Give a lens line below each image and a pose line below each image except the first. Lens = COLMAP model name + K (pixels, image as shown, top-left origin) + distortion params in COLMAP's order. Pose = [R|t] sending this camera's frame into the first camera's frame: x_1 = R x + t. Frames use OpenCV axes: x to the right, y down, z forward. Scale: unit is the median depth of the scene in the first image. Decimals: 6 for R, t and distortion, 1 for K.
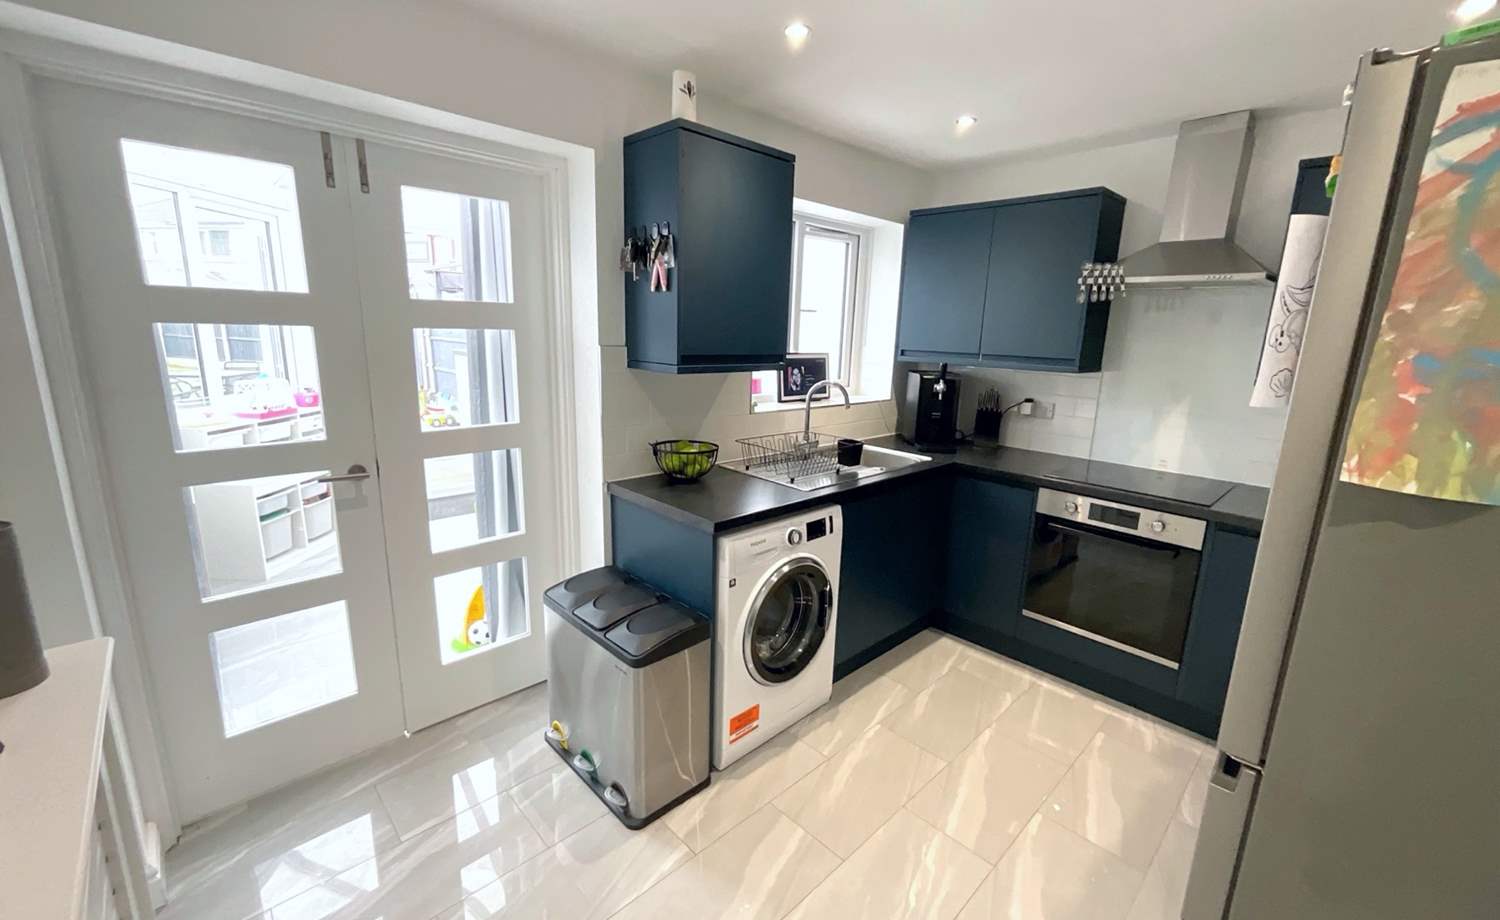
lens RADIAL K [[611.2, 0, 750.0], [0, 611.2, 460.0], [0, 0, 1]] dist [0.000428, 0.001056]
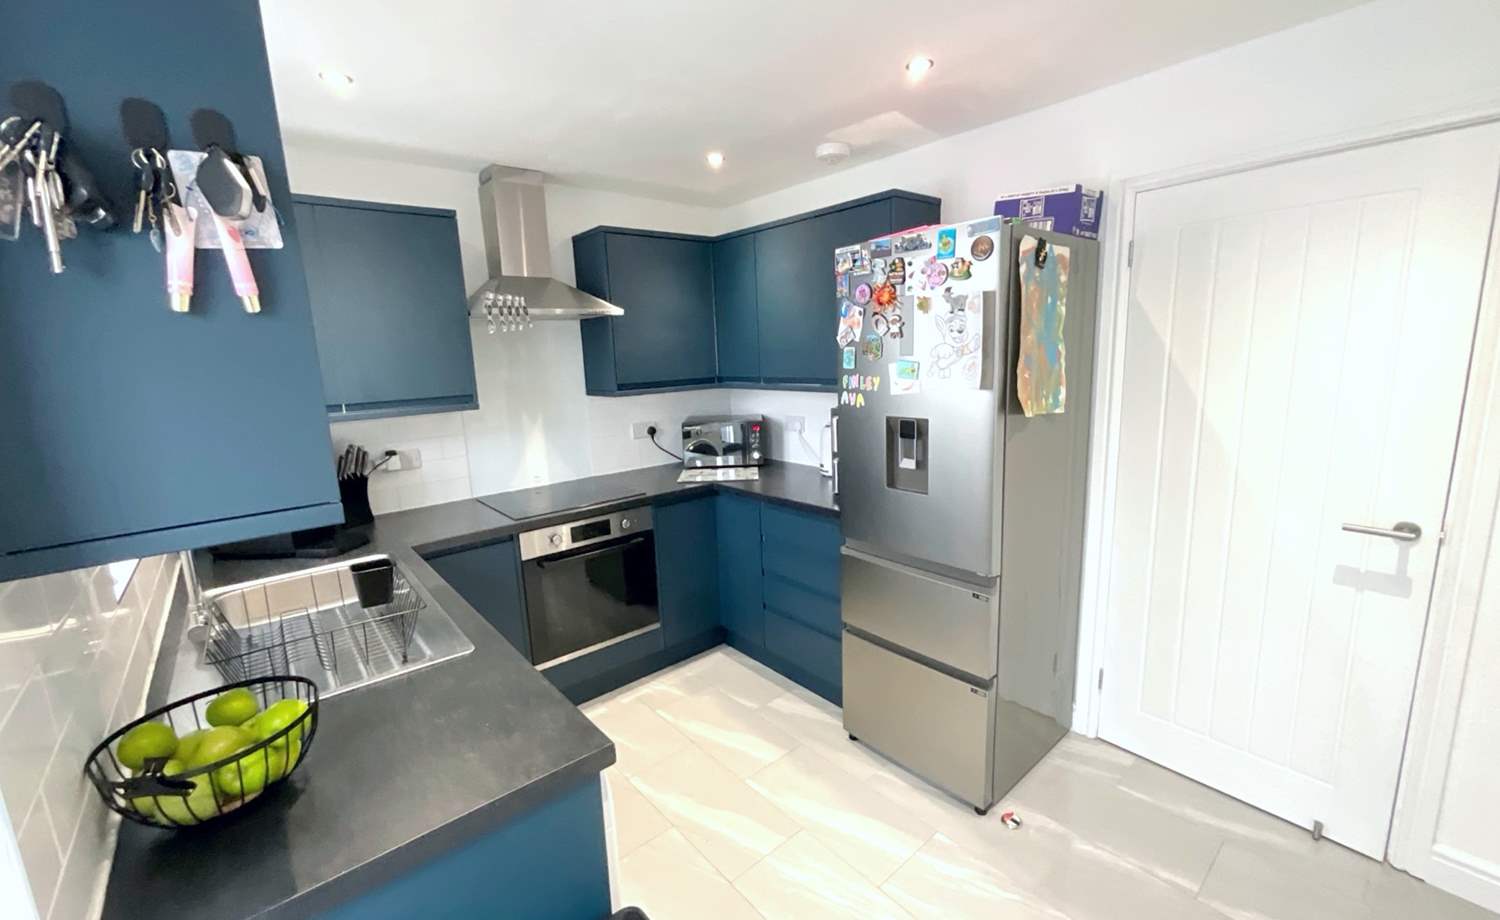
lens RADIAL K [[611.2, 0, 750.0], [0, 611.2, 460.0], [0, 0, 1]] dist [0.000428, 0.001056]
pose [[0.053764, -0.210561, 0.976101, -0.396815], [0.252884, 0.948520, 0.190682, -0.155268], [-0.966002, 0.236589, 0.104244, 0.576401]]
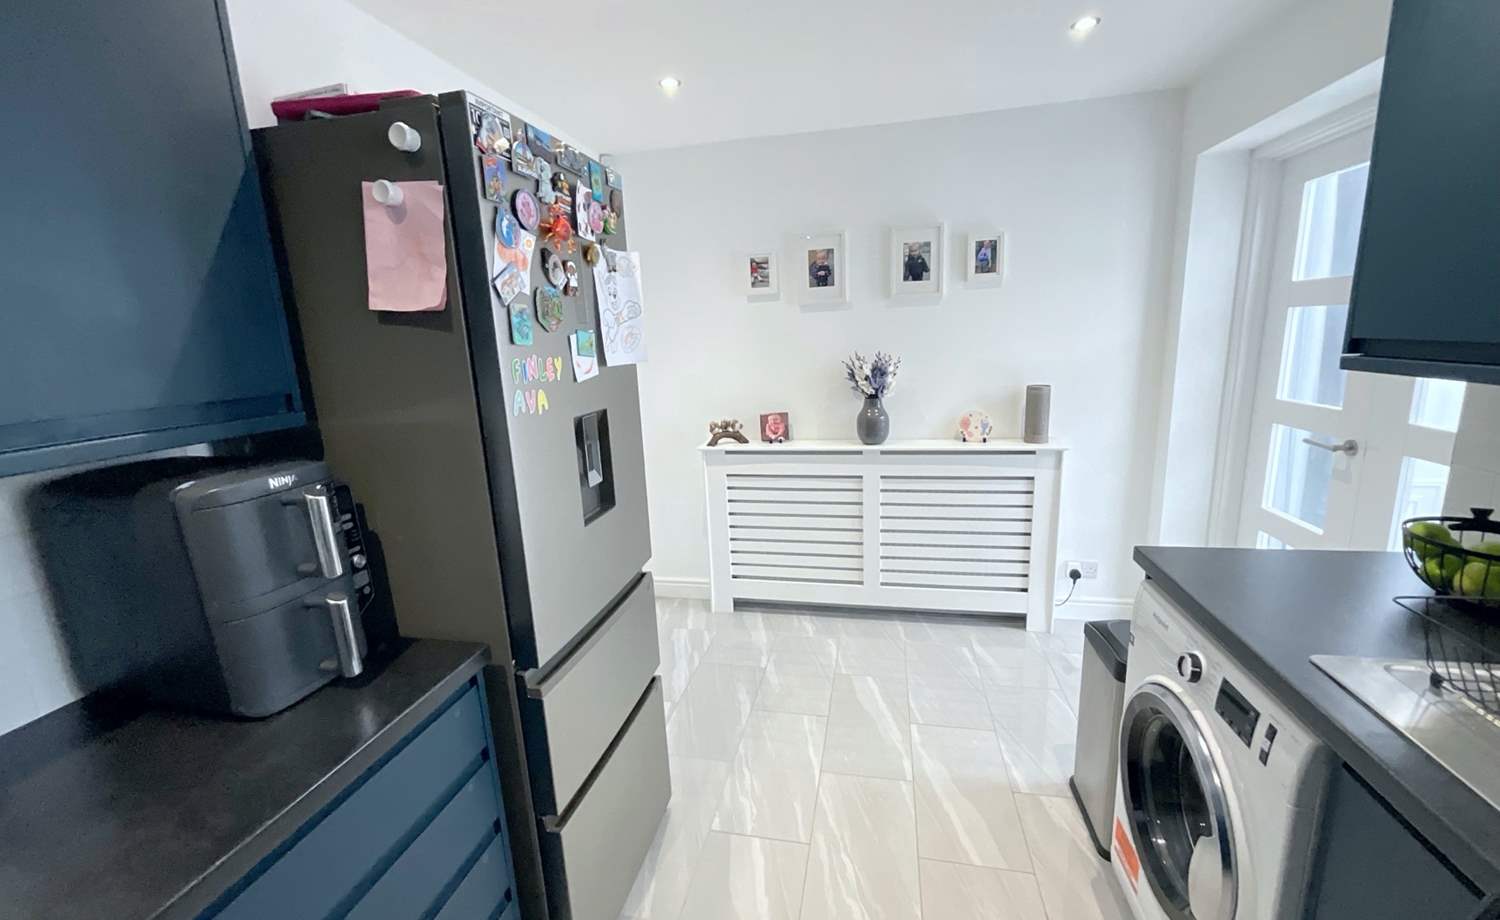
lens RADIAL K [[611.2, 0, 750.0], [0, 611.2, 460.0], [0, 0, 1]] dist [0.000428, 0.001056]
pose [[-0.833262, 0.121802, -0.539294, 0.580733], [-0.097406, 0.927831, 0.360058, -0.179311], [0.544229, 0.352553, -0.761262, 0.967435]]
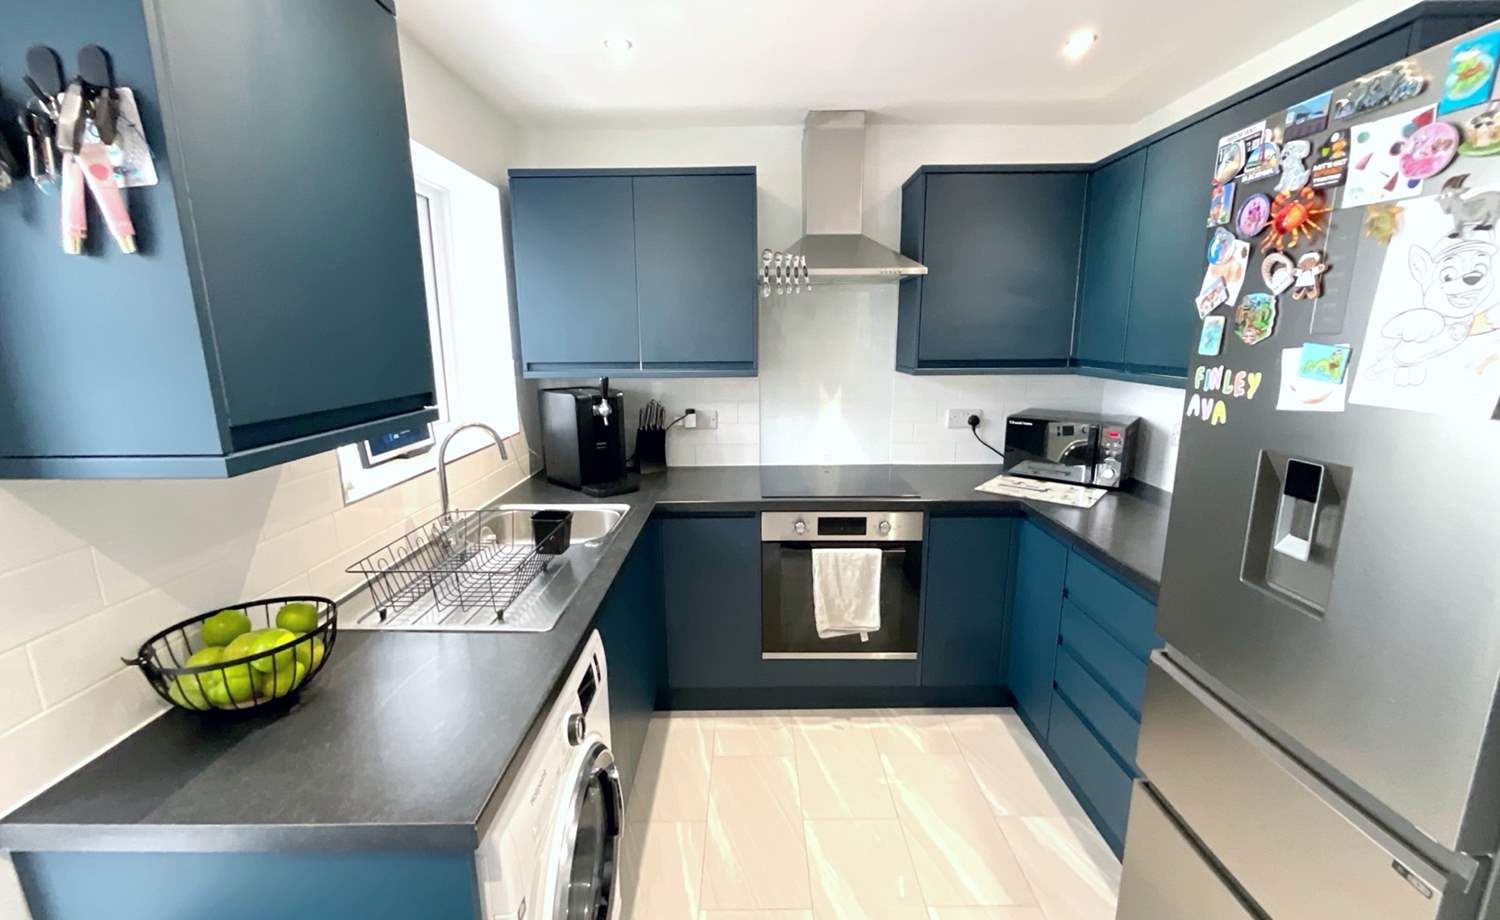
lens RADIAL K [[611.2, 0, 750.0], [0, 611.2, 460.0], [0, 0, 1]] dist [0.000428, 0.001056]
pose [[0.690007, -0.182079, 0.700526, -0.132469], [0.182899, 0.980294, 0.074642, -0.099672], [-0.700313, 0.076622, 0.709712, 0.419924]]
